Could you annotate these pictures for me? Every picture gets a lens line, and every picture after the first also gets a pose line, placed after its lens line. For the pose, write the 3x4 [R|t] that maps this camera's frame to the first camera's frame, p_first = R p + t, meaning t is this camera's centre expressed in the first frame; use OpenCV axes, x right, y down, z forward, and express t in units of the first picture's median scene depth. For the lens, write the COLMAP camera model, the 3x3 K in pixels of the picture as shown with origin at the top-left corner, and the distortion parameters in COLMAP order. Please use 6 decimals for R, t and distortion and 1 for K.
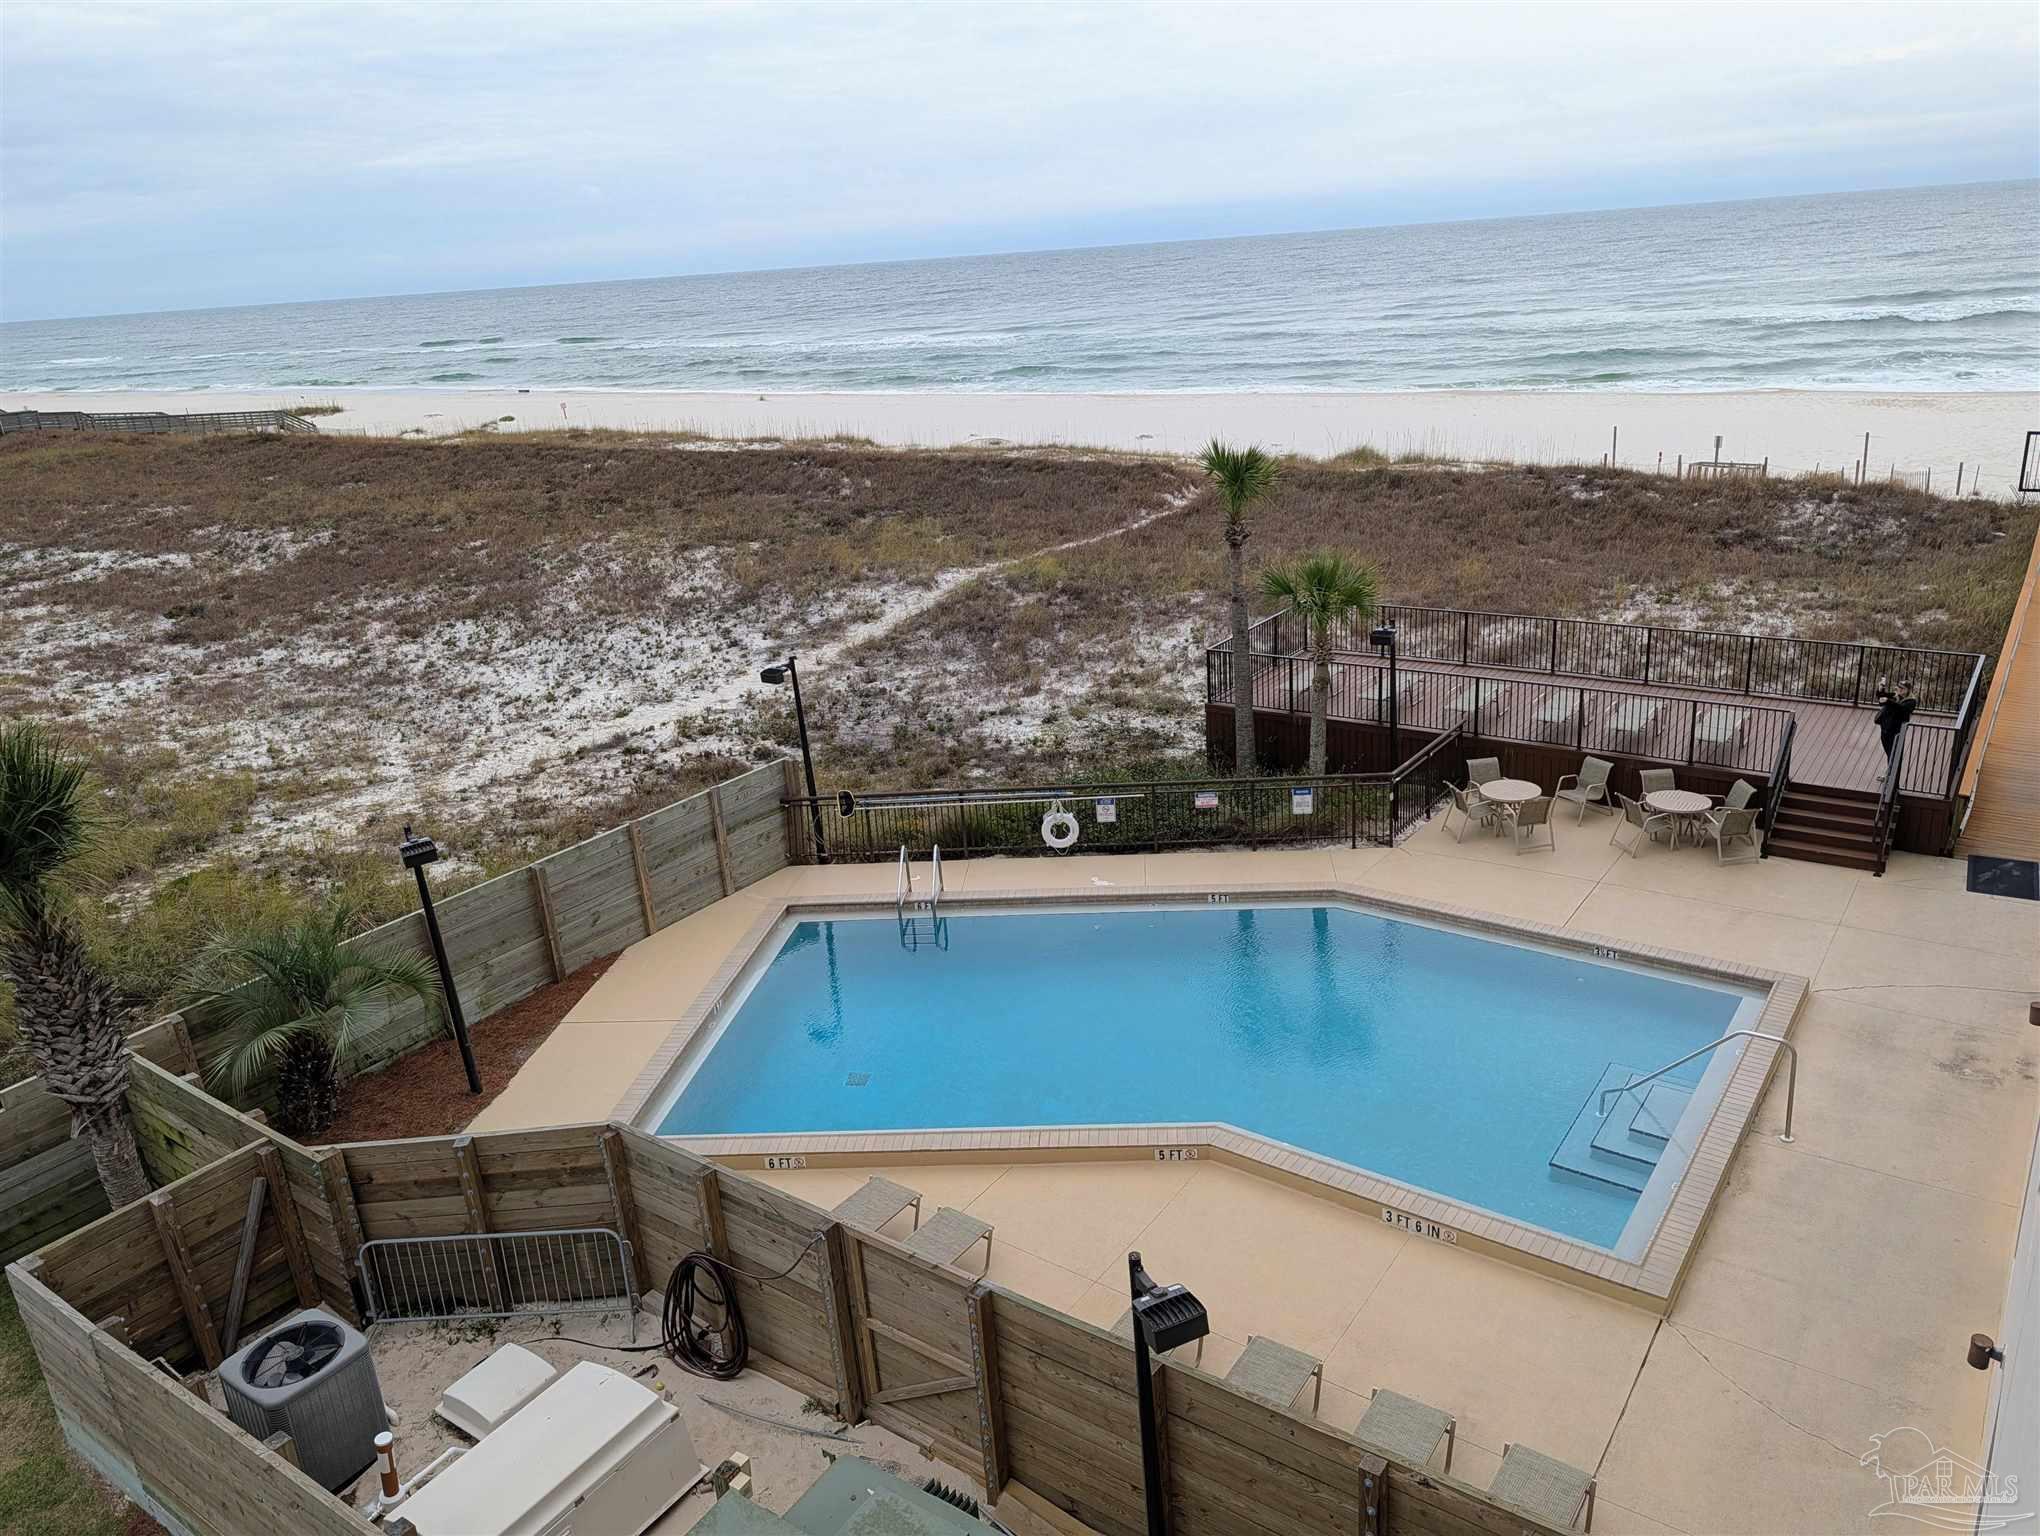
lens RADIAL K [[1449.4, 0, 1021.8], [0, 1449.4, 764.8], [0, 0, 1]] dist [0.005118, 0.000979]
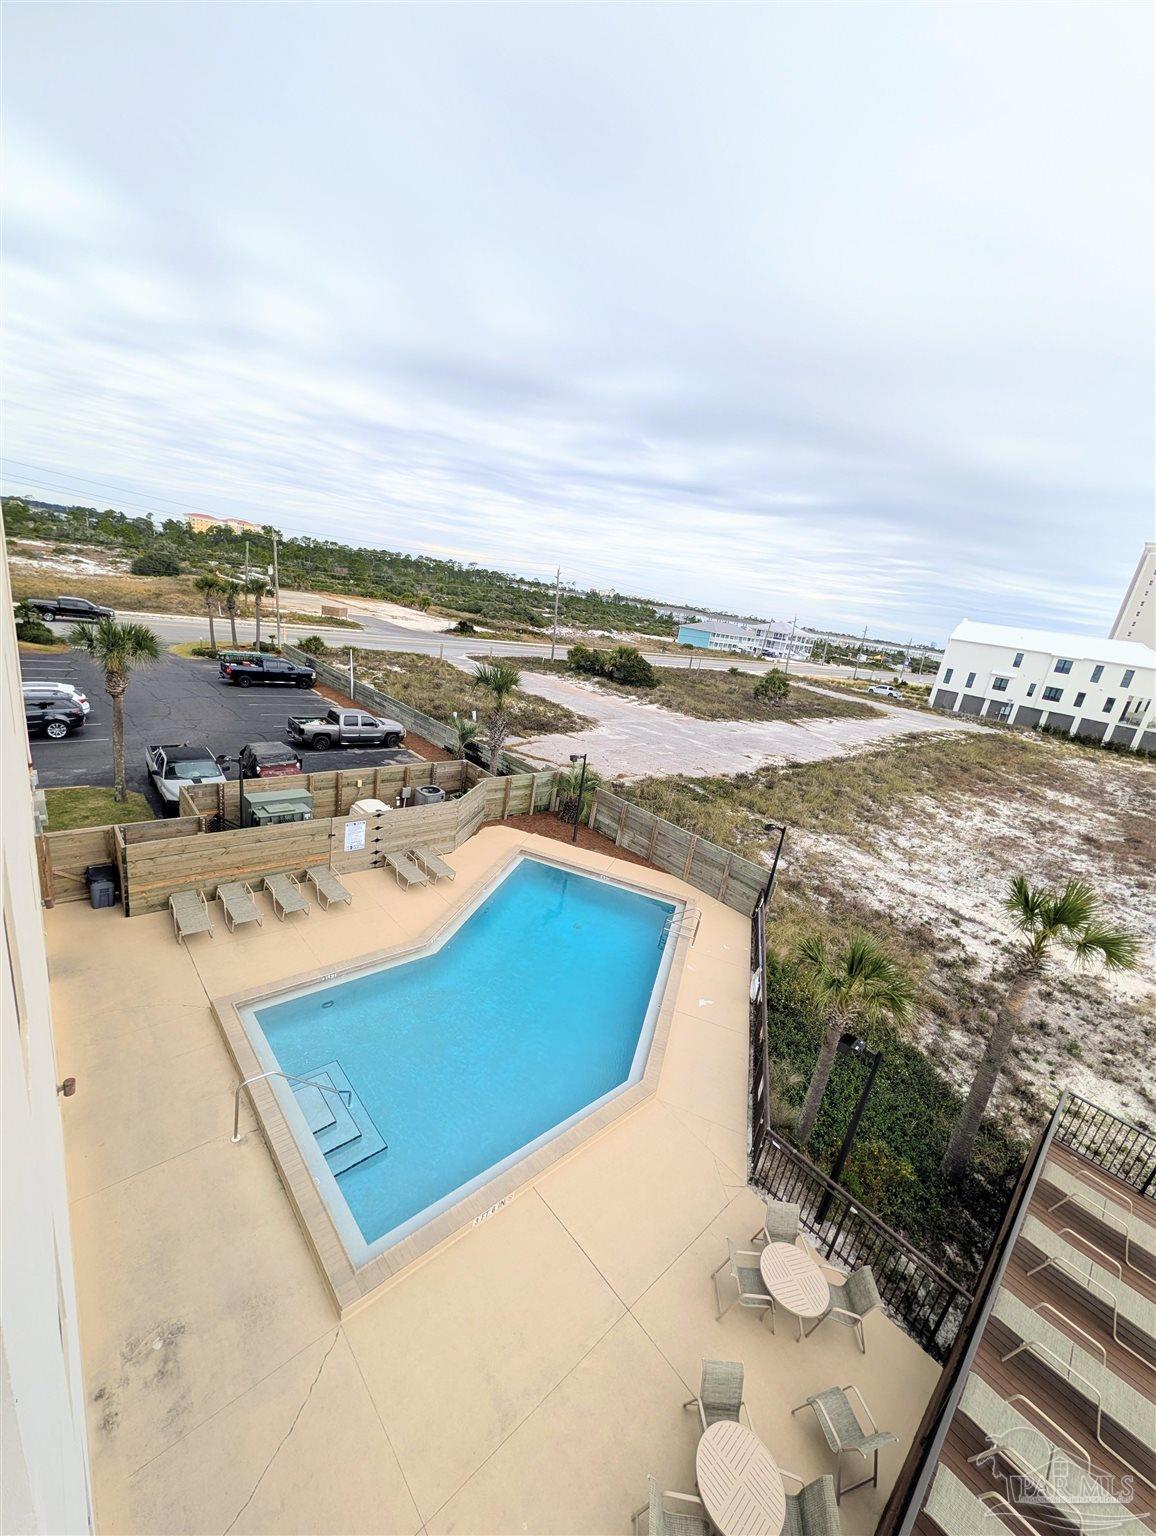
lens RADIAL K [[592.3, 0, 577.1], [0, 592.3, 770.6], [0, 0, 1]] dist [-0.001025, 0.000209]
pose [[-0.214563, 0.308340, -0.926763, 0.442220], [-0.454612, 0.808284, 0.374173, -0.221292], [0.864460, 0.501601, -0.033253, 0.553576]]
